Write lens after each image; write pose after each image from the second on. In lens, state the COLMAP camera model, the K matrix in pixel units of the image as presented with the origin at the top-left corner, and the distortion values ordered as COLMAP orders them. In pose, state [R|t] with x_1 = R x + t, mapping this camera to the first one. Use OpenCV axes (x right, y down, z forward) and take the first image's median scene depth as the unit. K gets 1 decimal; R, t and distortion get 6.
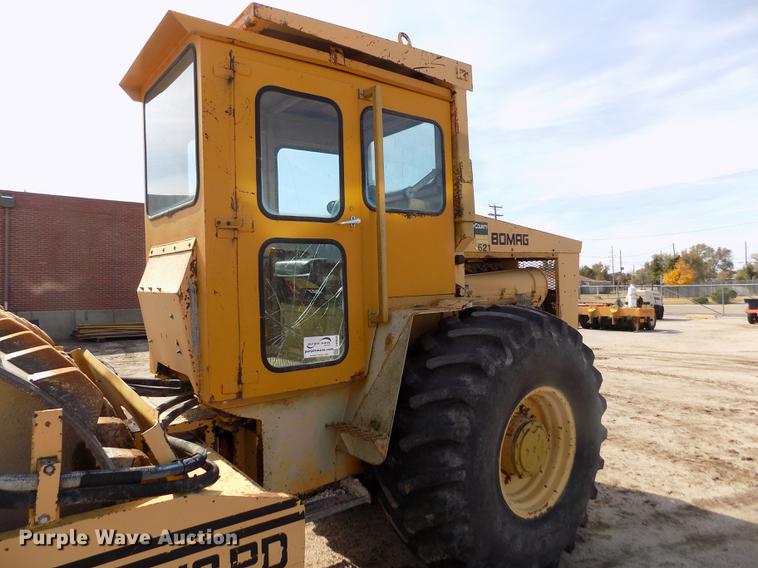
lens RADIAL K [[510.4, 0, 382.8], [0, 510.4, 281.5], [0, 0, 1]] dist [-0.085006, 0.085568]
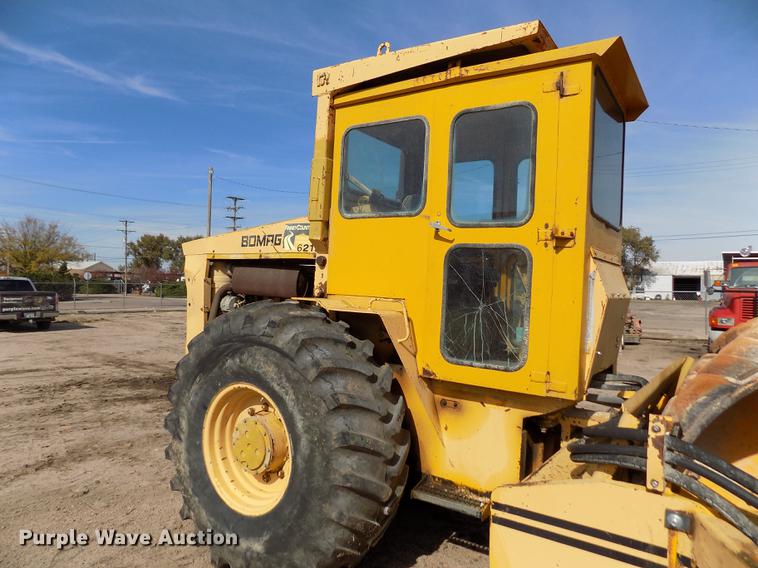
lens RADIAL K [[510.4, 0, 382.8], [0, 510.4, 281.5], [0, 0, 1]] dist [-0.085006, 0.085568]
pose [[0.259495, 0.022013, -0.965493, 1.536105], [-0.057462, 0.998321, 0.007317, -0.027560], [0.964033, 0.053580, 0.260324, 1.158387]]
